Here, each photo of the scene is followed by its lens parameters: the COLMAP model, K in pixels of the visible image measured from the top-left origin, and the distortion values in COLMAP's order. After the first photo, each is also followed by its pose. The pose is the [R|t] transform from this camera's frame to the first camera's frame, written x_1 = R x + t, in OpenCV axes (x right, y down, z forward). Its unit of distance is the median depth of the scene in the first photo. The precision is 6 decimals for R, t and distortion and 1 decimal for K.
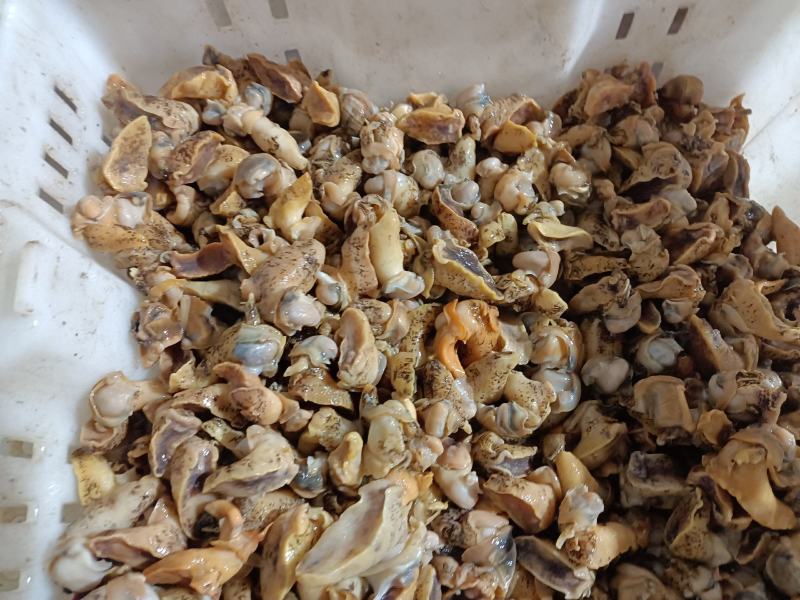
lens RADIAL K [[599.5, 0, 400.0], [0, 599.5, 300.0], [0, 0, 1]] dist [0.053004, -0.128748]
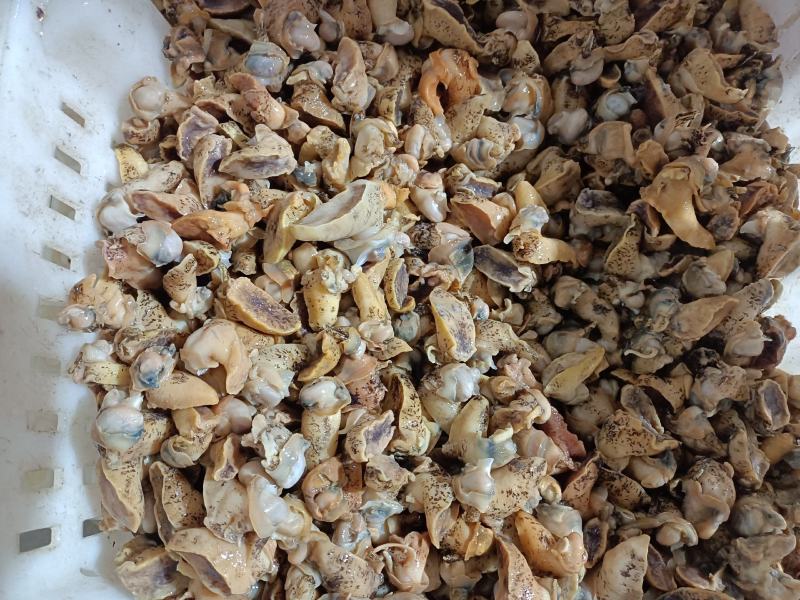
lens RADIAL K [[600.2, 0, 400.0], [0, 600.2, 300.0], [0, 0, 1]] dist [0.075930, -0.182164]
pose [[0.997403, 0.059431, -0.040685, 0.097664], [-0.053276, 0.988925, 0.138525, 0.339915], [0.048467, -0.135998, 0.989523, -0.219390]]
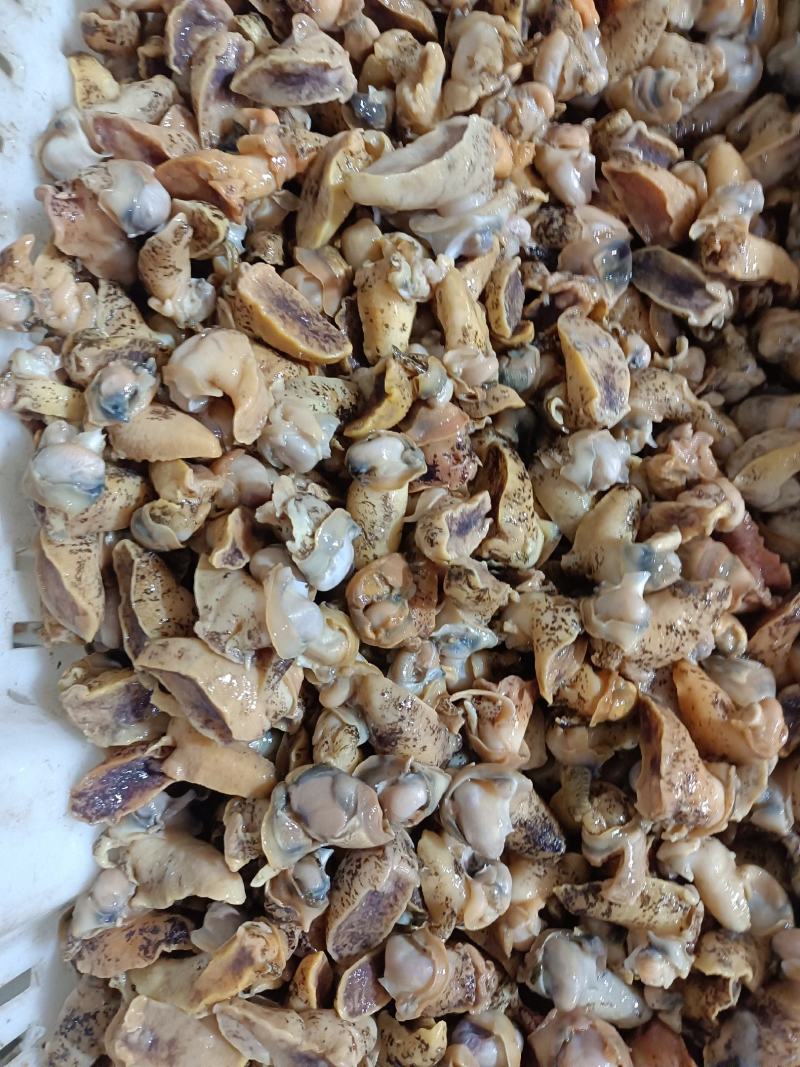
lens RADIAL K [[818.9, 0, 400.0], [0, 818.9, 533.5], [0, 0, 1]] dist [0.061280, -0.131217]
pose [[0.987585, 0.127139, -0.092263, 0.044770], [-0.099743, 0.961260, 0.256964, 0.497150], [0.121359, -0.244571, 0.962007, -0.098889]]
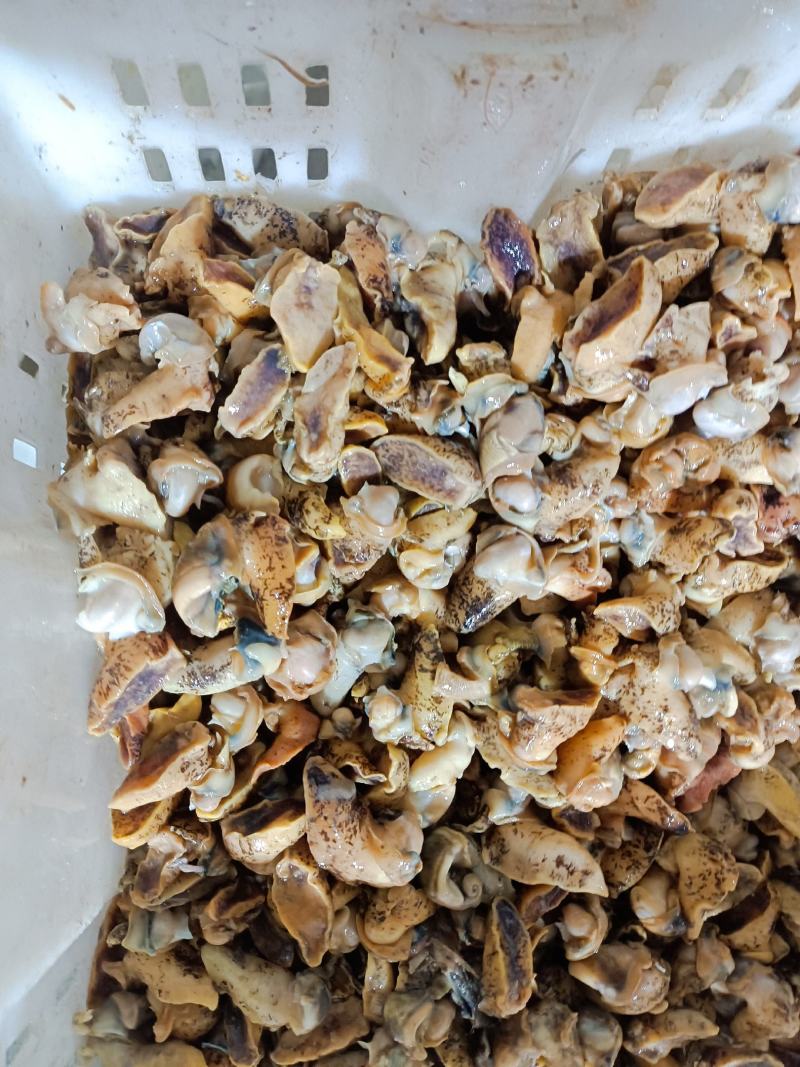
lens RADIAL K [[799.6, 0, 400.0], [0, 799.6, 533.5], [0, 0, 1]] dist [0.053004, -0.128748]
pose [[-0.068159, 0.995709, -0.062590, 0.124666], [-0.962315, -0.049060, 0.267474, 0.844421], [0.263256, 0.078462, 0.961530, -0.324089]]
